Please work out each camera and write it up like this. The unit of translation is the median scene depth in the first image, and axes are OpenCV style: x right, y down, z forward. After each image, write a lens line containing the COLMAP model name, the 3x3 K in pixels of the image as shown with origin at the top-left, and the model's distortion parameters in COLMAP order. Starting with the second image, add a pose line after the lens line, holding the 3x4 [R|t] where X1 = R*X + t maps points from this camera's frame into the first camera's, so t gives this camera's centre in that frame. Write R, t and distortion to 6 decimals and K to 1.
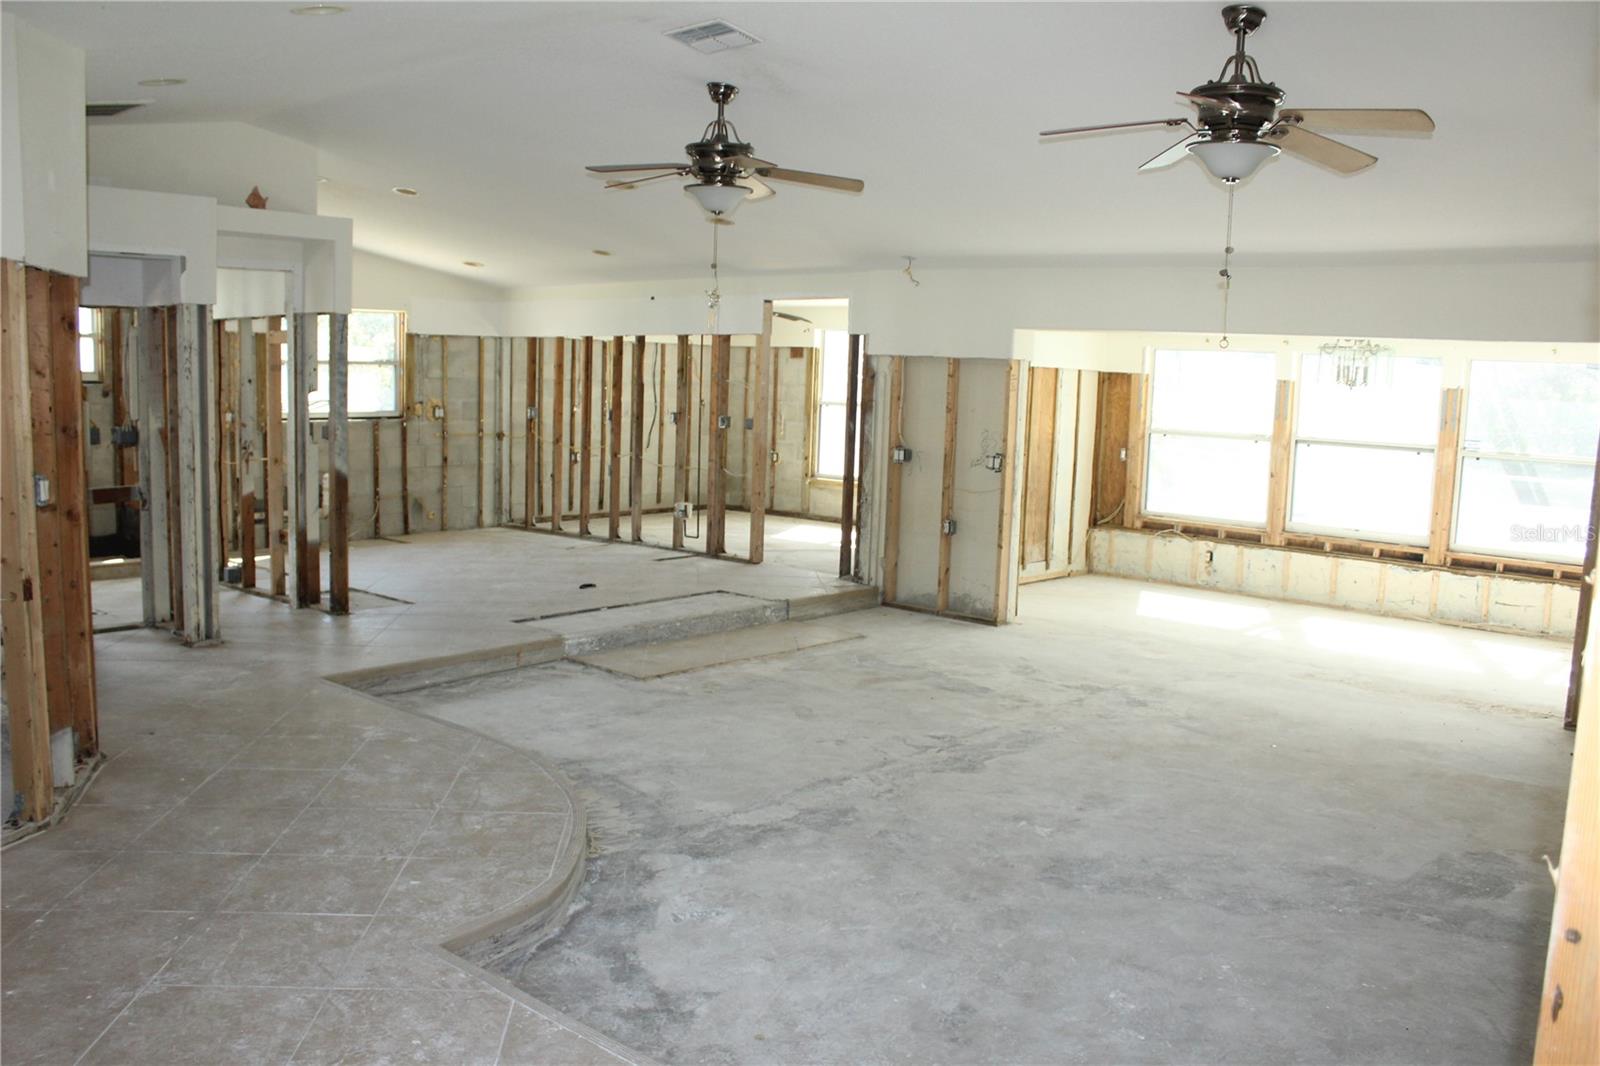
lens RADIAL K [[1313.7, 0, 802.1], [0, 1313.7, 531.4], [0, 0, 1]] dist [-0.099902, 0.009622]
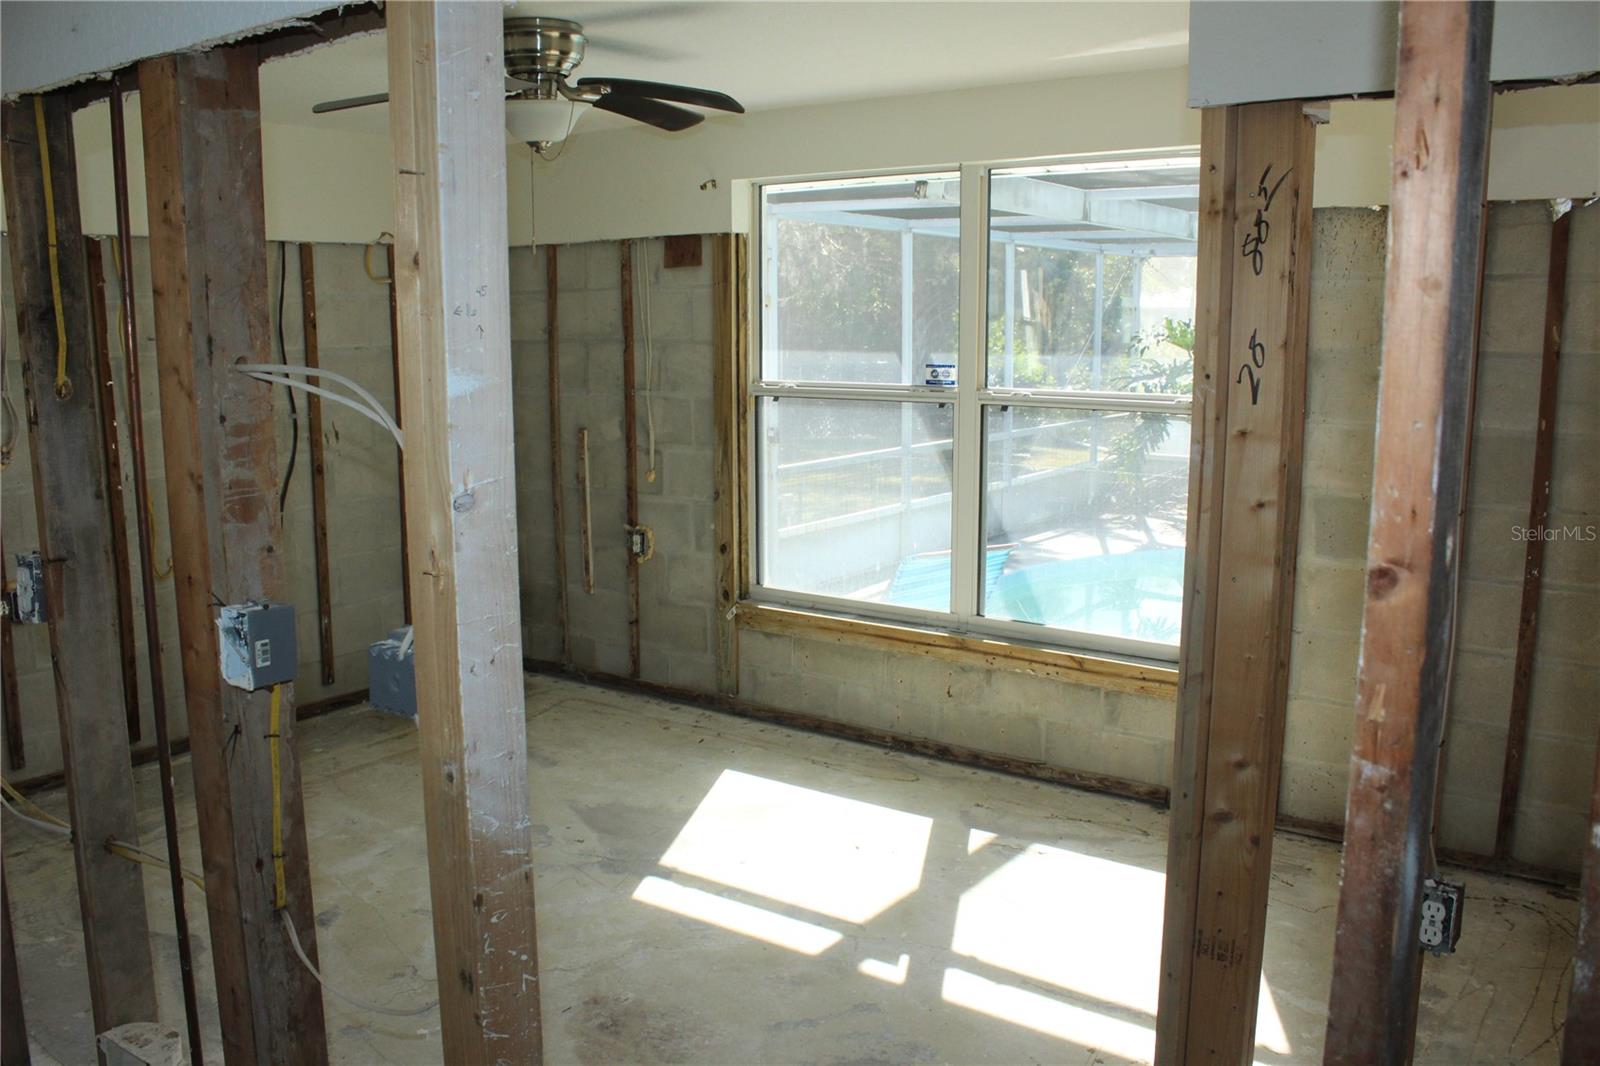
lens RADIAL K [[1313.7, 0, 796.2], [0, 1313.7, 536.8], [0, 0, 1]] dist [-0.099902, 0.009622]
pose [[0.994869, -0.053699, 0.085741, -0.007717], [0.050026, 0.997759, 0.044430, -0.073056], [-0.087935, -0.039913, 0.995326, 0.635633]]
